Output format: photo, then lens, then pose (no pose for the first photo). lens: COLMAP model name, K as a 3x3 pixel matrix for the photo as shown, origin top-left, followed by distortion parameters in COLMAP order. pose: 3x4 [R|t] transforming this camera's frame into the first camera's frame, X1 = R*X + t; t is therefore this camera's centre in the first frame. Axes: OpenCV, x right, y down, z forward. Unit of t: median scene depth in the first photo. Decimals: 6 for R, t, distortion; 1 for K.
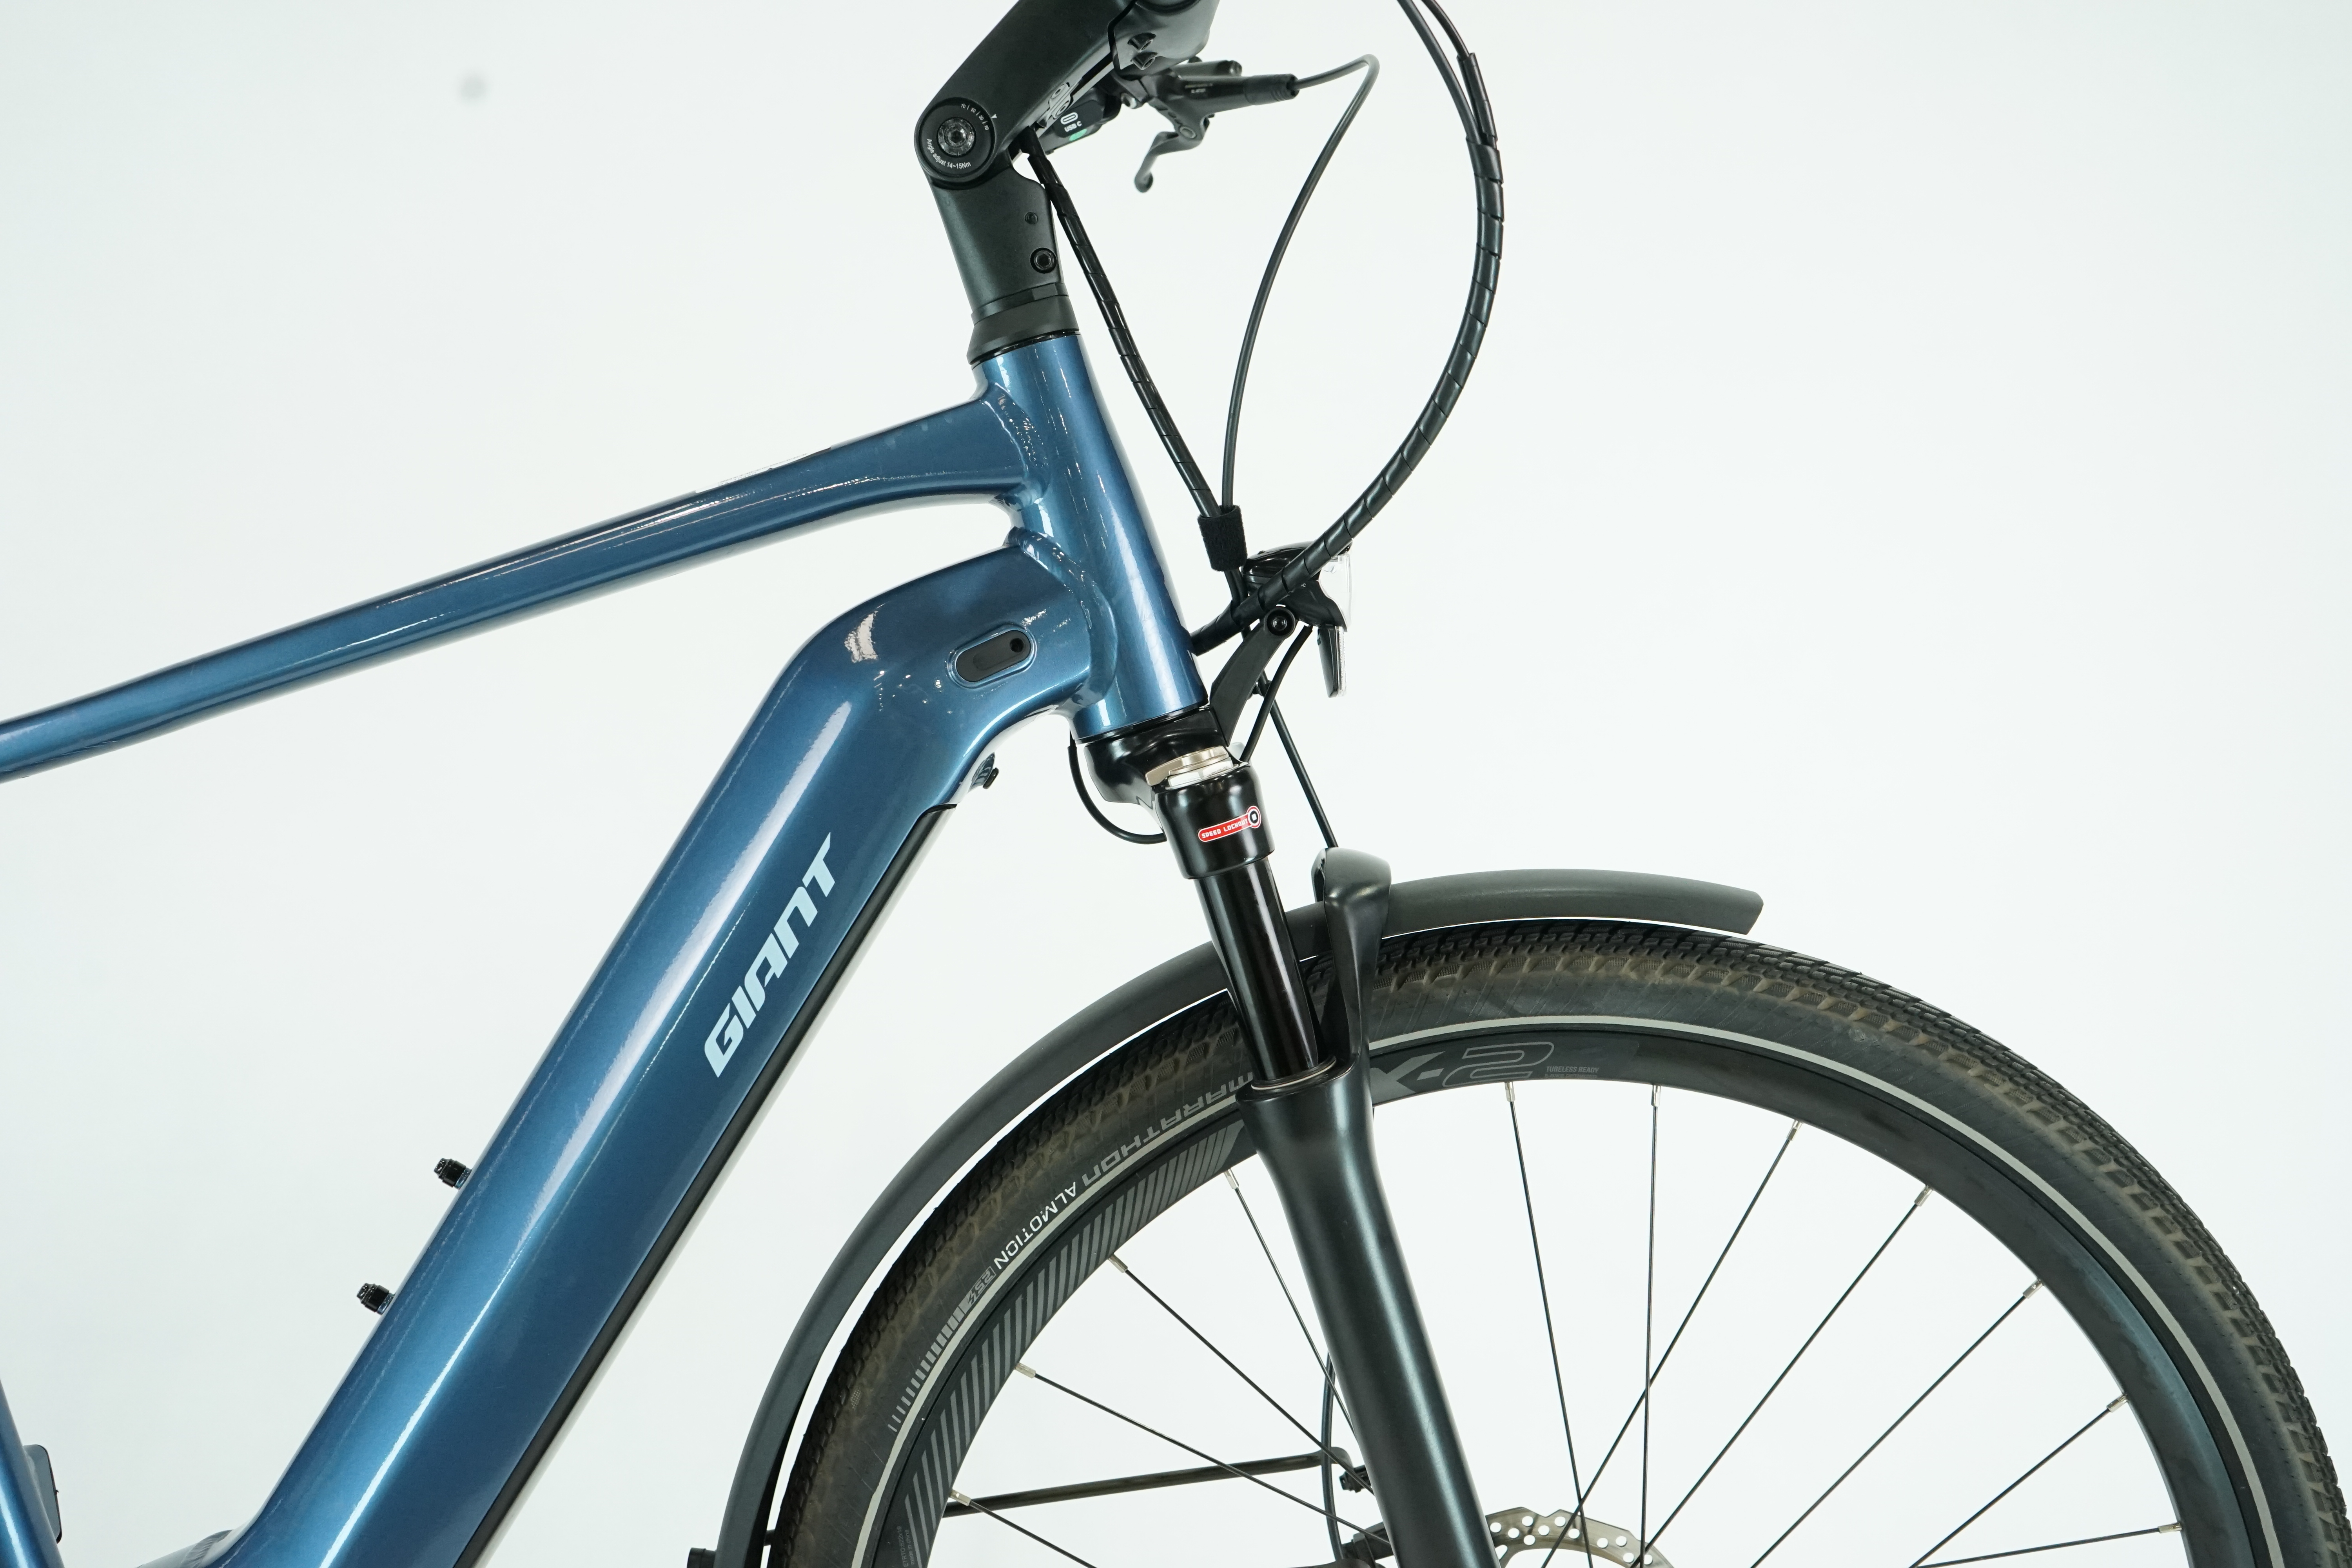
lens RADIAL K [[2175.9, 0, 1184.5], [0, 2175.9, 797.7], [0, 0, 1]] dist [0.022443, 0.000000]
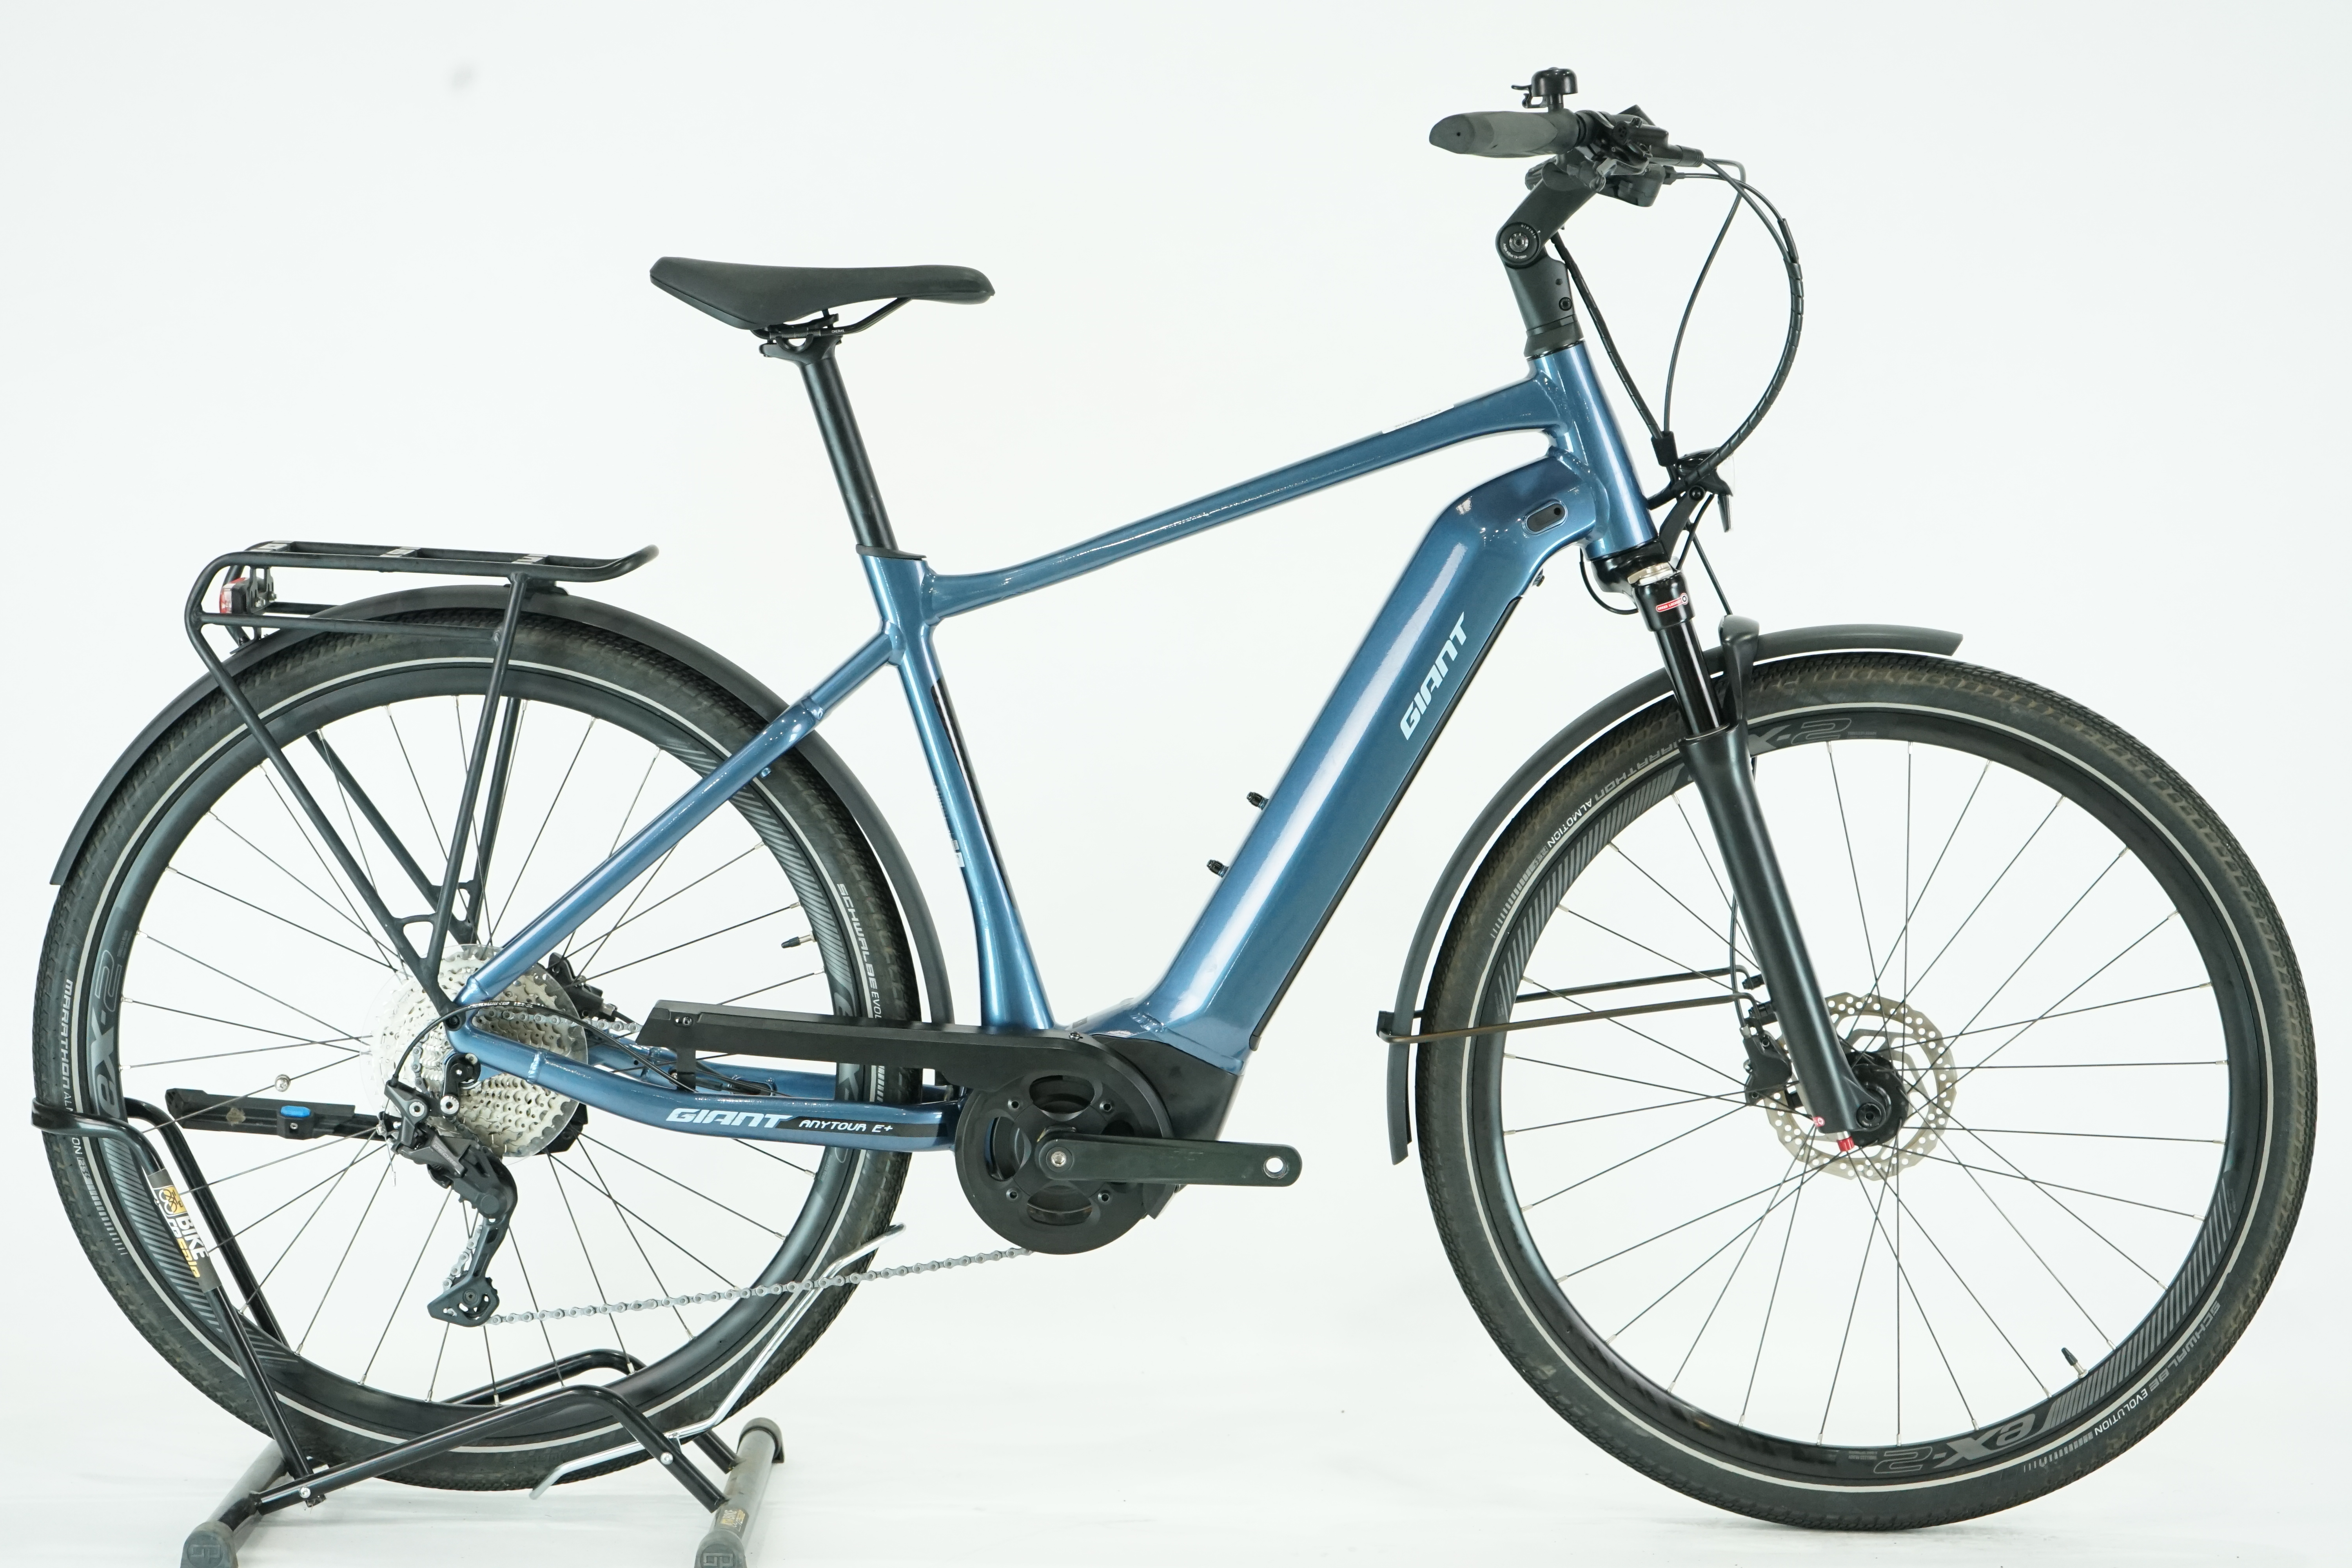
lens RADIAL K [[4386.6, 0, 1160.2], [0, 4386.6, 762.9], [0, 0, 1]] dist [-0.028964, 0.000000]
pose [[0.995775, -0.019967, -0.089631, -0.080157], [0.023238, 0.999096, 0.035596, 0.004908], [0.088839, -0.037528, 0.995339, -2.745271]]
